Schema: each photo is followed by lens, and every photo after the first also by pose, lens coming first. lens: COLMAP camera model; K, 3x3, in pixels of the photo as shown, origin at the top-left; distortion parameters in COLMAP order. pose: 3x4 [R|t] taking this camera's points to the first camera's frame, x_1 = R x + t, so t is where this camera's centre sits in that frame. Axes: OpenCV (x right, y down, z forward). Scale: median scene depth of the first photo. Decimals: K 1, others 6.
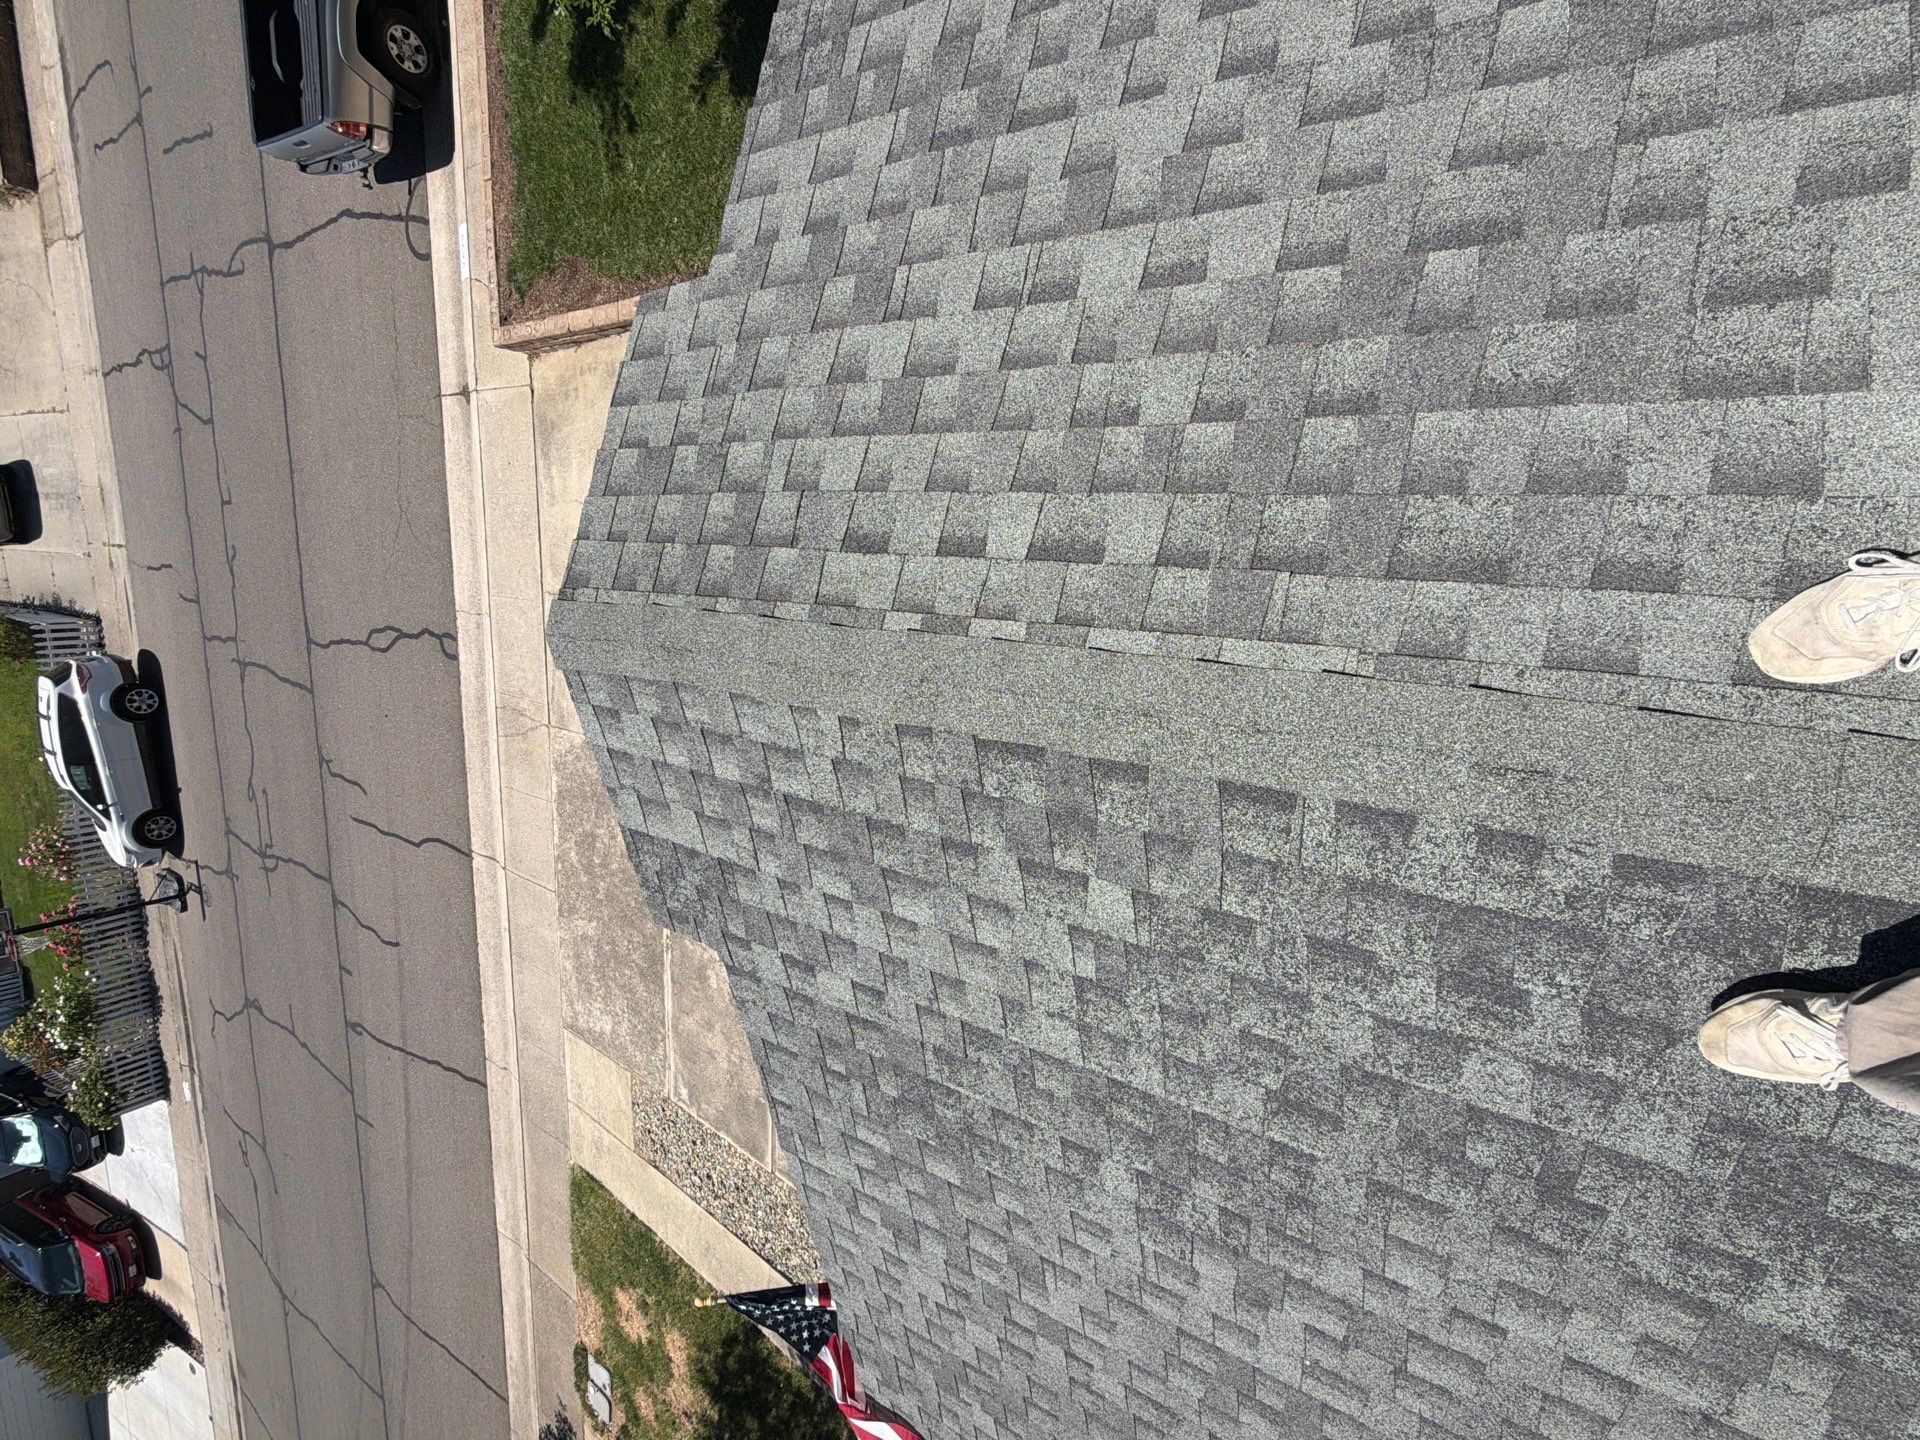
lens RADIAL K [[885.1, 0, 960.9], [0, 885.1, 720.1], [0, 0, 1]] dist [0.001601, -0.000893]
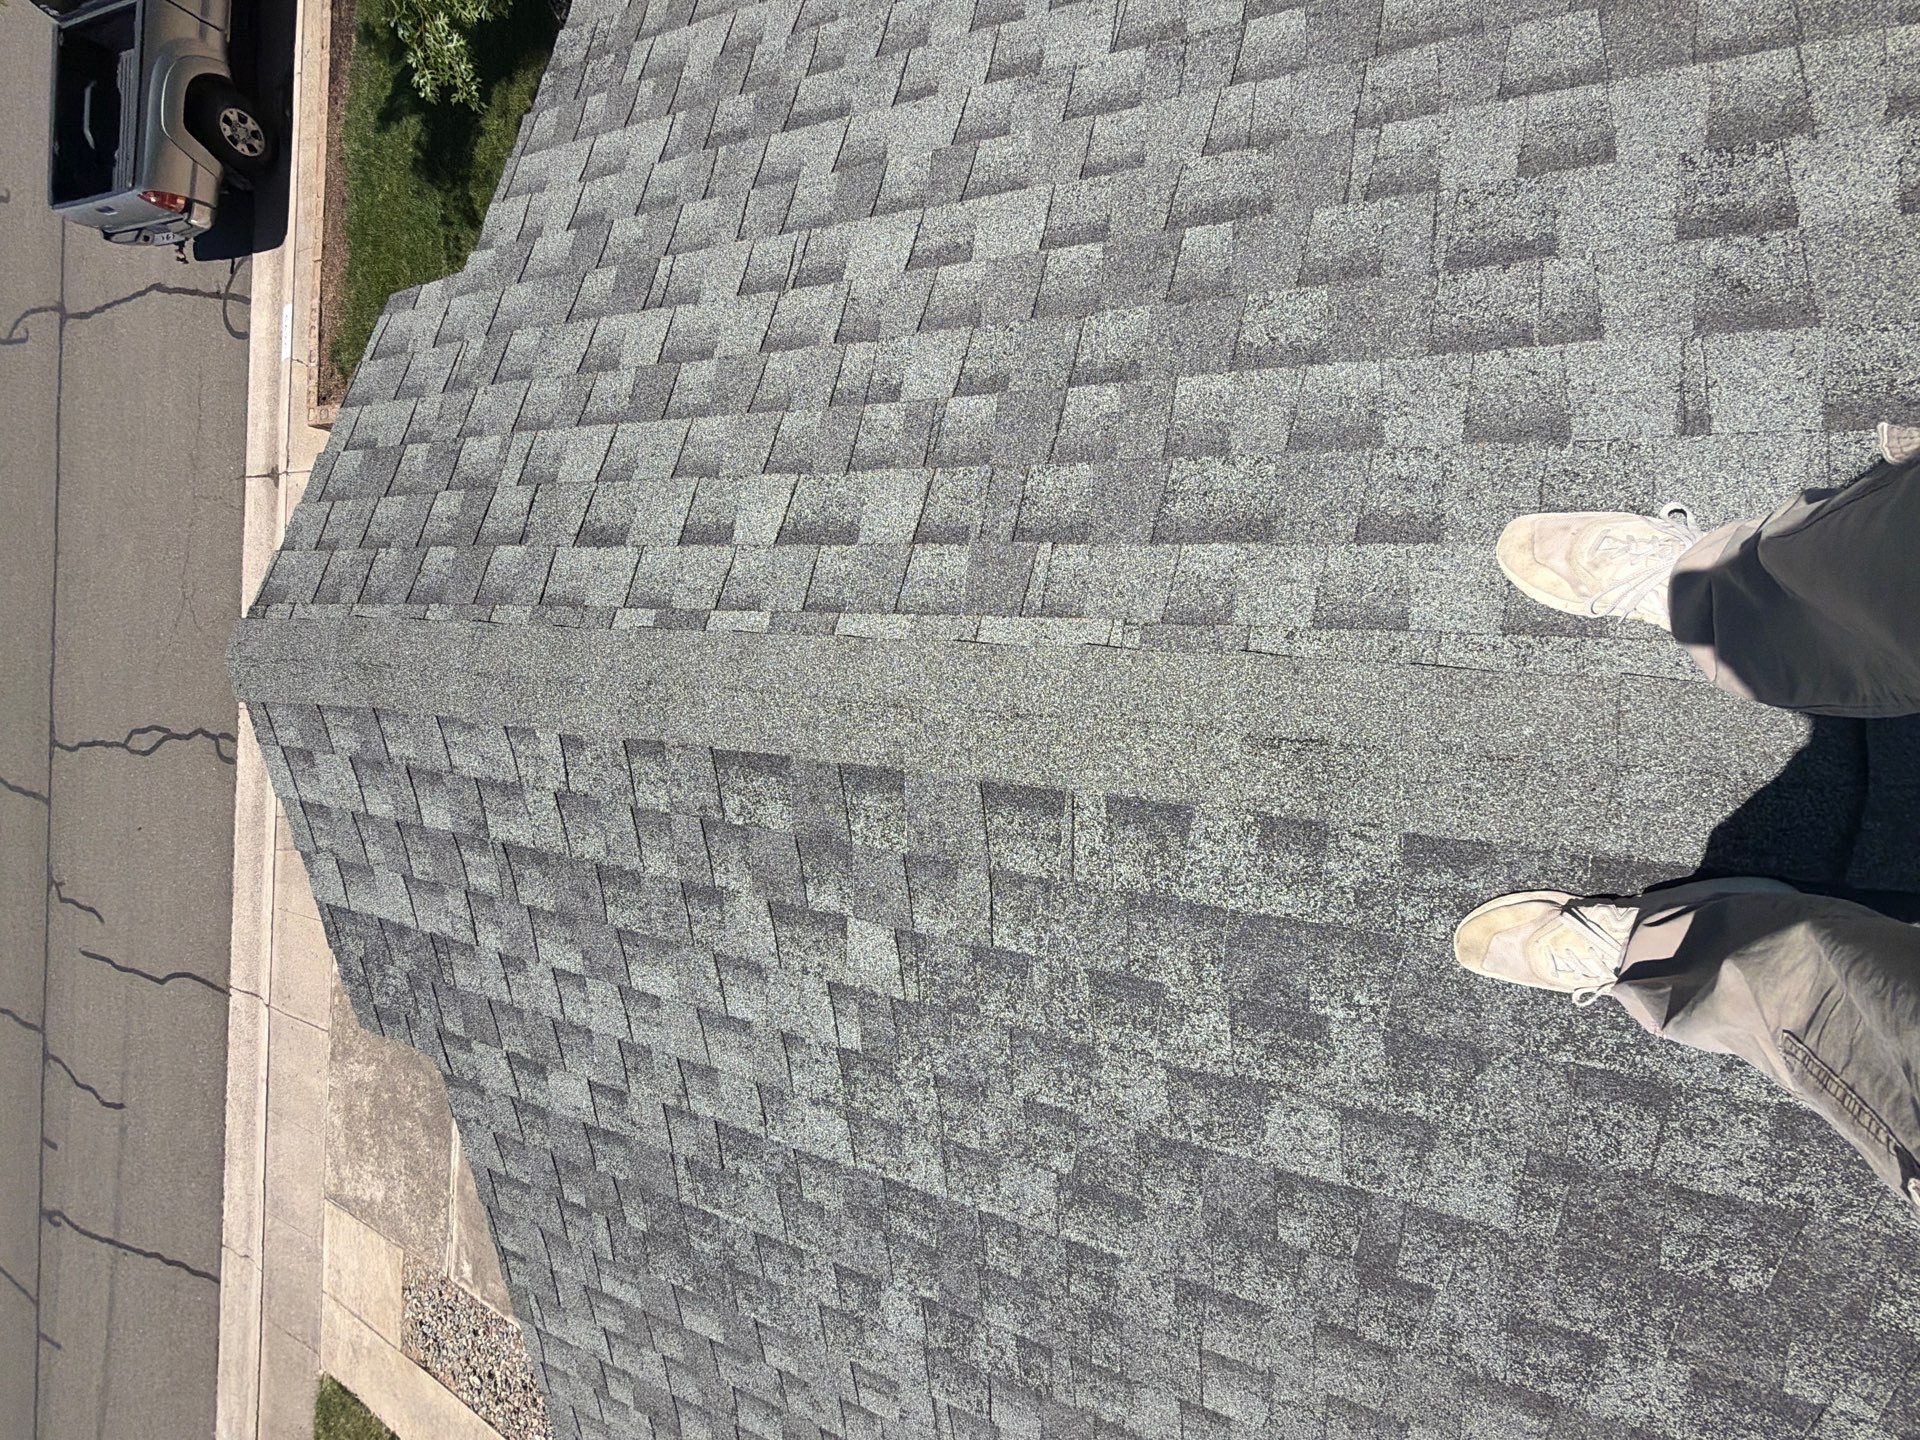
lens RADIAL K [[885.1, 0, 962.4], [0, 885.1, 720.6], [0, 0, 1]] dist [0.001601, -0.000893]
pose [[0.988768, 0.016844, 0.148509, 0.128305], [0.004056, 0.990239, -0.139318, 0.111982], [-0.149406, 0.138355, 0.979048, 0.139516]]
